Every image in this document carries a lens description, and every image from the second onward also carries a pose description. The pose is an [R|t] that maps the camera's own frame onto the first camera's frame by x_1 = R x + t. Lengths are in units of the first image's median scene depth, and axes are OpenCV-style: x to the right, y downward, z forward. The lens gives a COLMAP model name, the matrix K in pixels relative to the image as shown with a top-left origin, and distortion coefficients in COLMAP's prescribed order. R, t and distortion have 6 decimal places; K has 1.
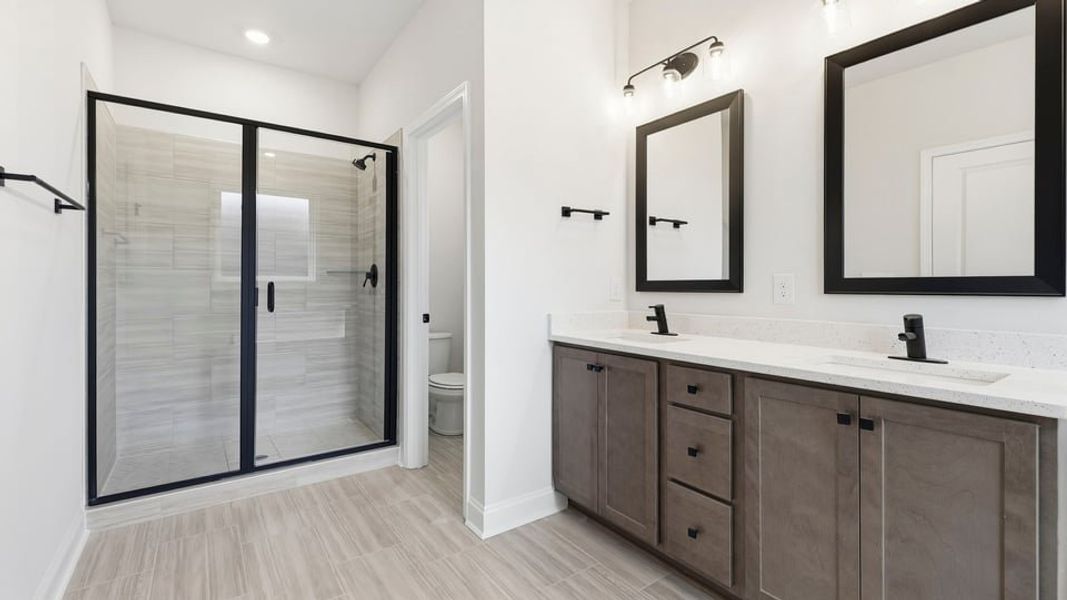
lens RADIAL K [[462.9, 0, 523.7], [0, 462.9, 287.1], [0, 0, 1]] dist [0.004797, -0.000518]
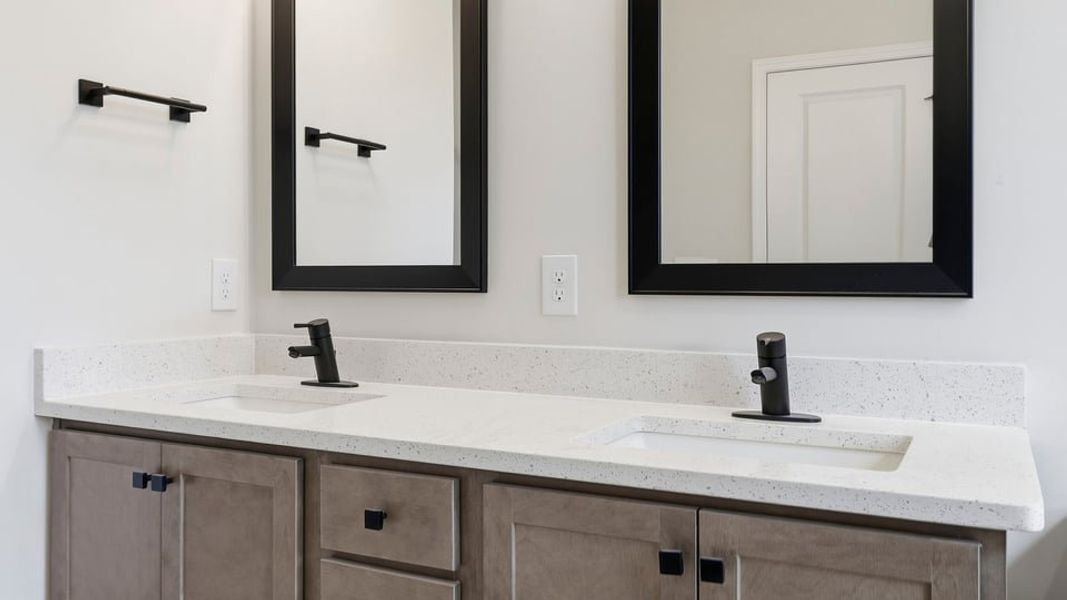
lens RADIAL K [[869.1, 0, 532.8], [0, 869.1, 297.0], [0, 0, 1]] dist [0.059026, 0.003014]
pose [[0.886777, -0.008659, 0.462116, 0.113383], [-0.000622, 0.999801, 0.019928, -0.002042], [-0.462196, -0.017959, 0.886596, 0.203070]]
